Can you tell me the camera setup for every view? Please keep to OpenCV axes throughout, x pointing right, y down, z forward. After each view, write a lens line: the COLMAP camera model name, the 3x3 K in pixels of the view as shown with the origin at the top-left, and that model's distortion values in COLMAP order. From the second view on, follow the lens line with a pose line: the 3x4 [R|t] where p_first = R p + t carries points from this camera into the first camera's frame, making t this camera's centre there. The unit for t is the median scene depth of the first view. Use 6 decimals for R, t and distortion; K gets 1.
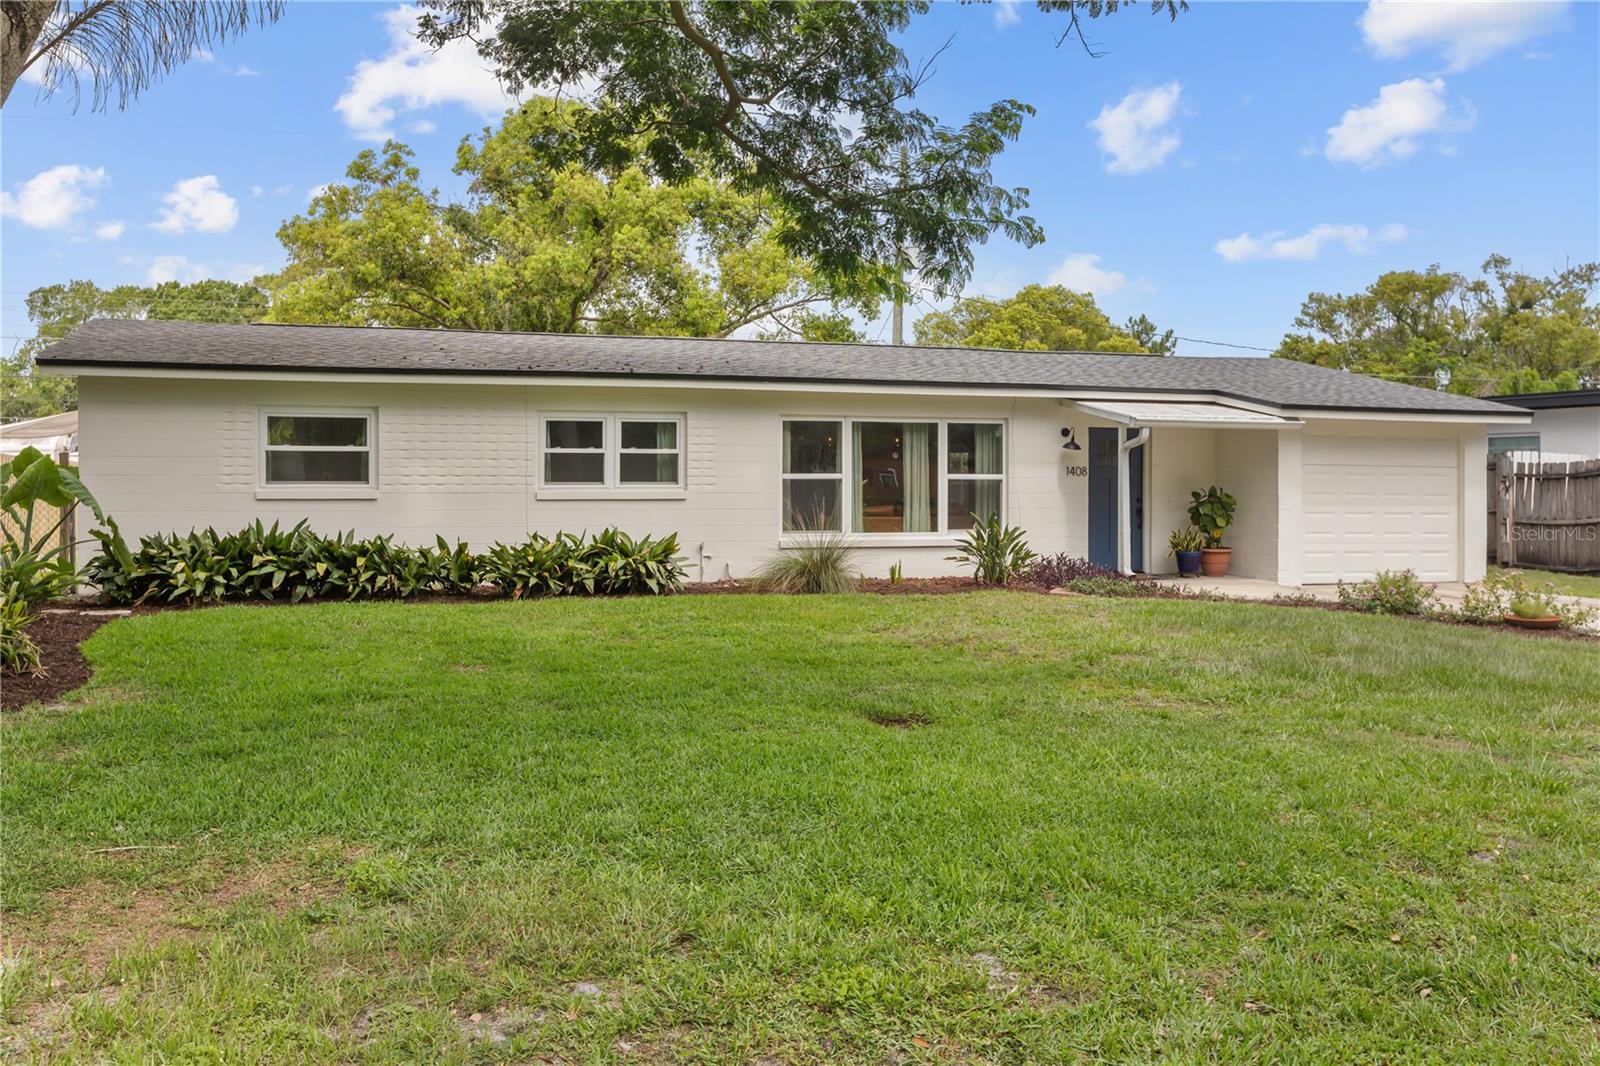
lens RADIAL K [[1421.3, 0, 800.0], [0, 1421.3, 533.0], [0, 0, 1]] dist [-0.058980, 0.000249]
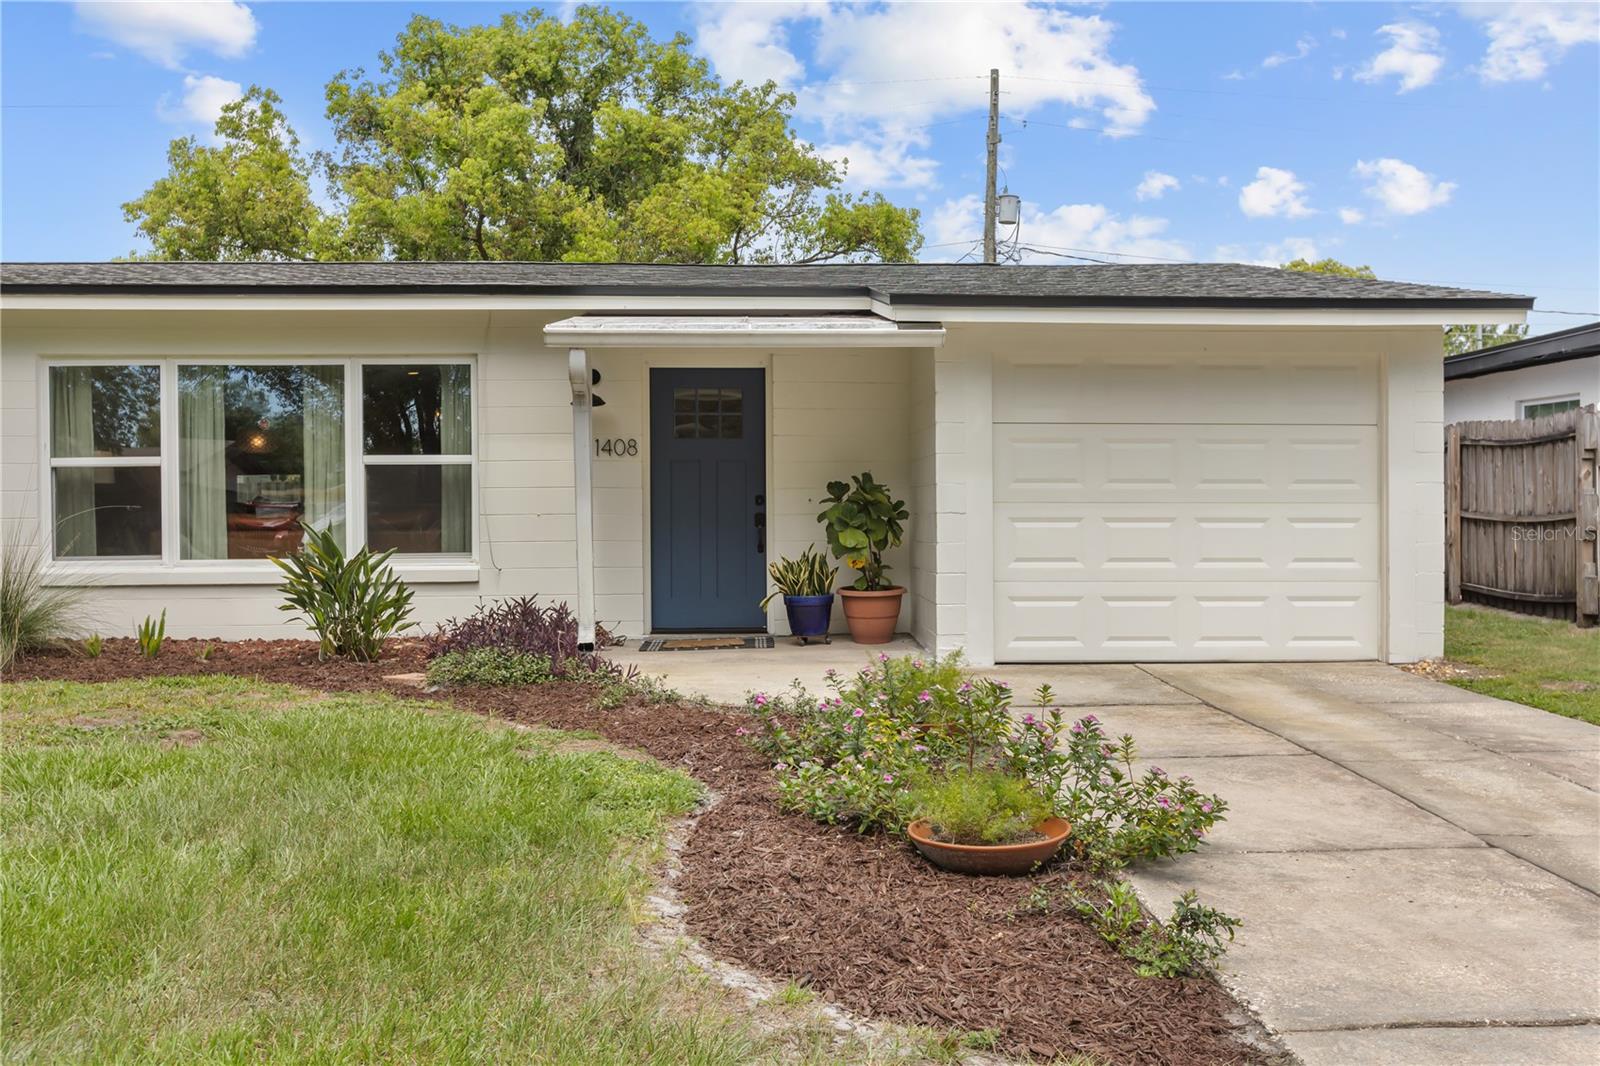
lens RADIAL K [[1421.3, 0, 800.0], [0, 1421.3, 533.0], [0, 0, 1]] dist [-0.058980, 0.000249]
pose [[0.964930, -0.003852, -0.262478, 0.420000], [-0.000072, 0.999888, -0.014938, -0.002103], [0.262506, 0.014433, 0.964822, 0.500373]]
